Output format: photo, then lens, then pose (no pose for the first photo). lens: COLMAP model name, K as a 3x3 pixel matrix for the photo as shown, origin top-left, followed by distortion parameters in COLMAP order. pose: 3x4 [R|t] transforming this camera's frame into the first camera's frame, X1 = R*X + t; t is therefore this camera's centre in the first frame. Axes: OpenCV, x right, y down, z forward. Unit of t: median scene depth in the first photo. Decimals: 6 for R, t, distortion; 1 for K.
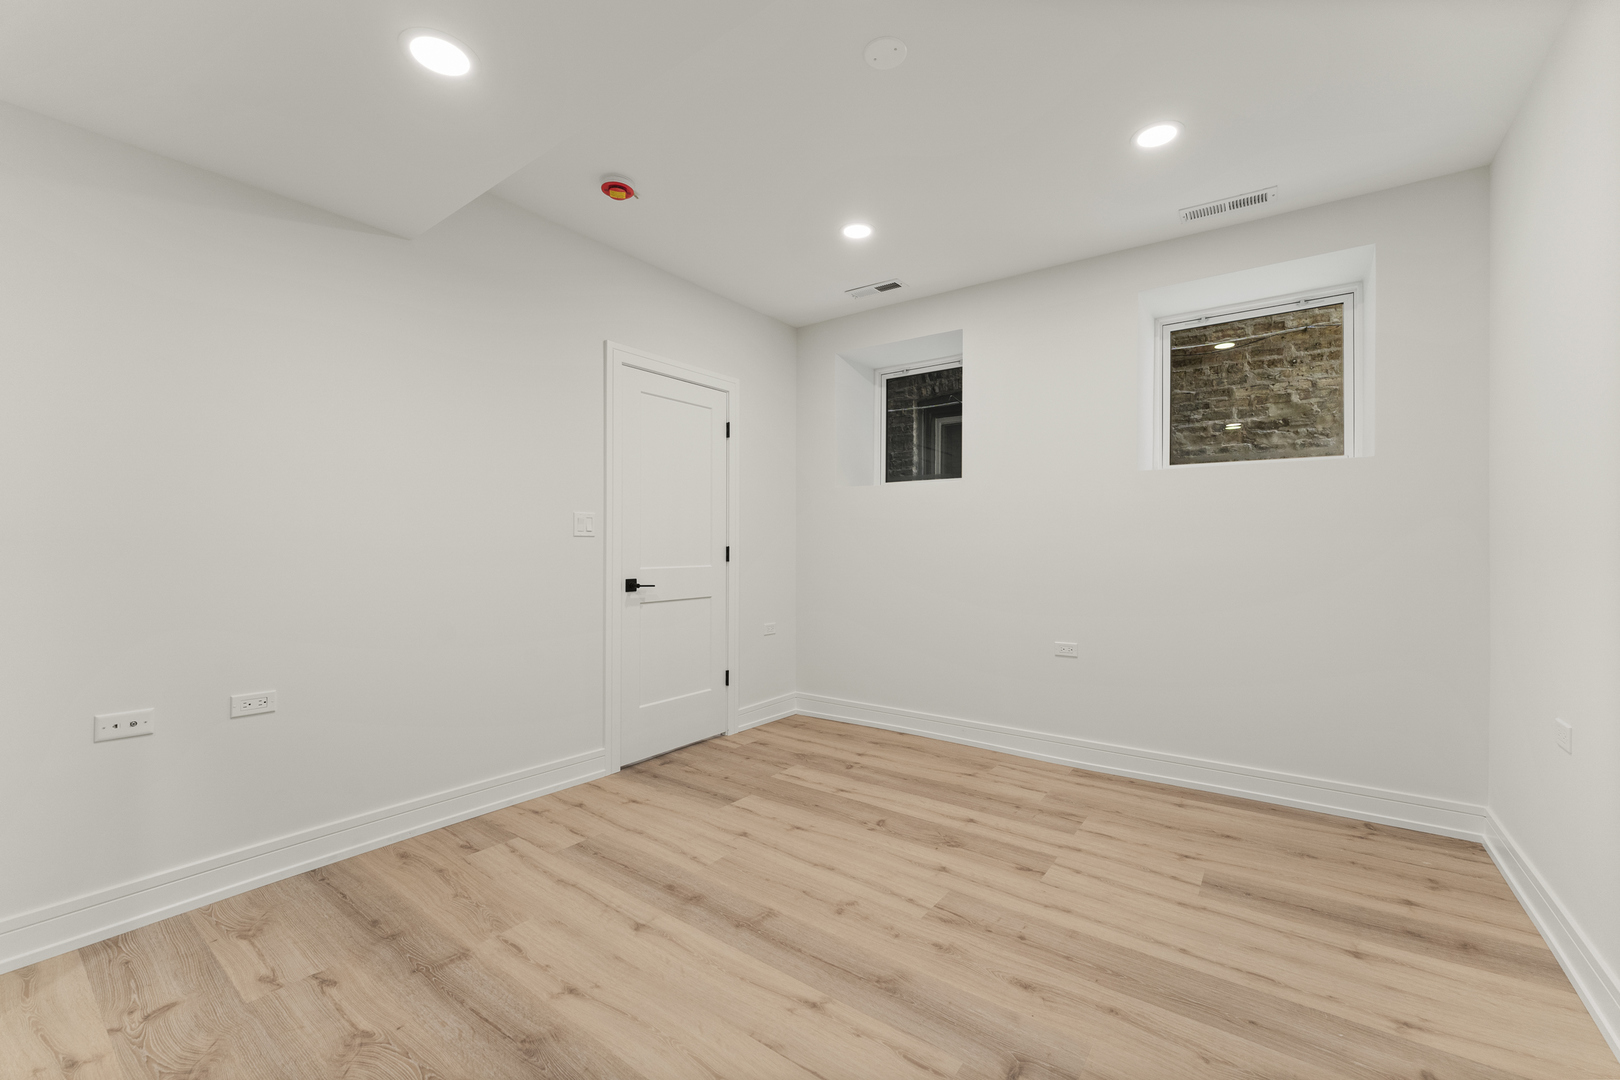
lens RADIAL K [[653.3, 0, 813.9], [0, 653.3, 544.7], [0, 0, 1]] dist [0.002388, -0.000144]
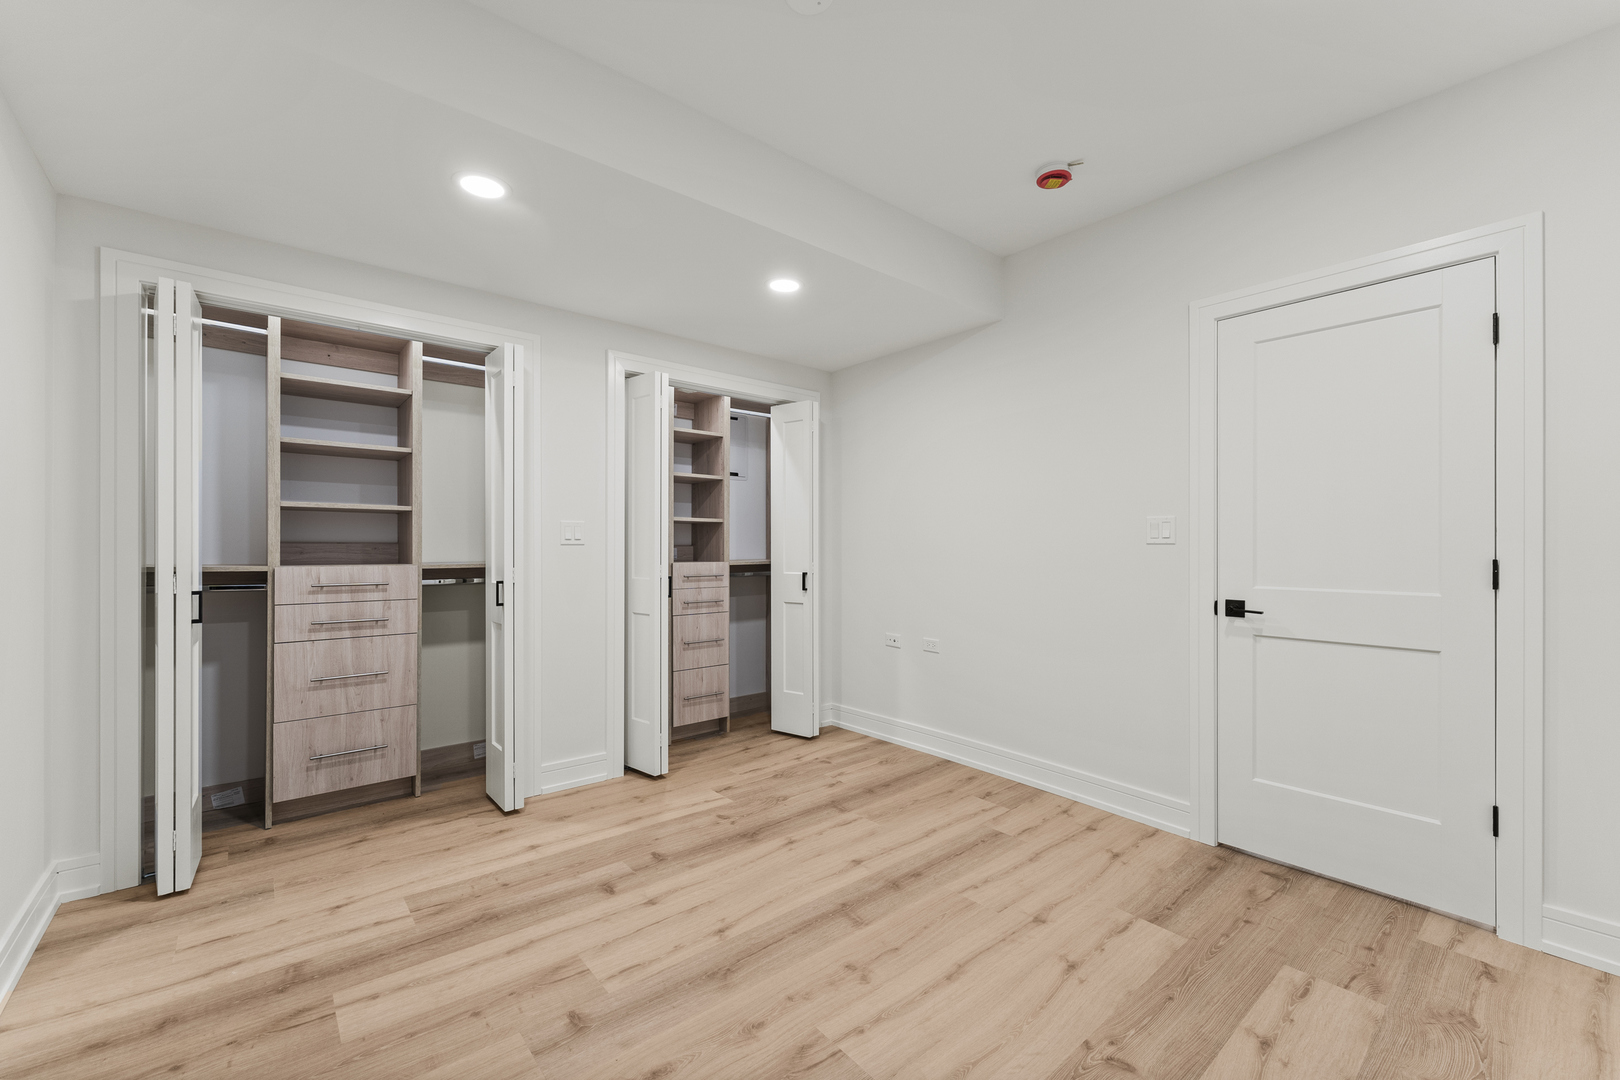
lens RADIAL K [[653.3, 0, 813.9], [0, 653.3, 544.7], [0, 0, 1]] dist [0.002388, -0.000144]
pose [[-0.227291, -0.008032, -0.973794, 0.744089], [-0.005353, 0.999961, -0.006998, -0.003907], [0.973812, 0.003622, -0.227325, 0.932869]]
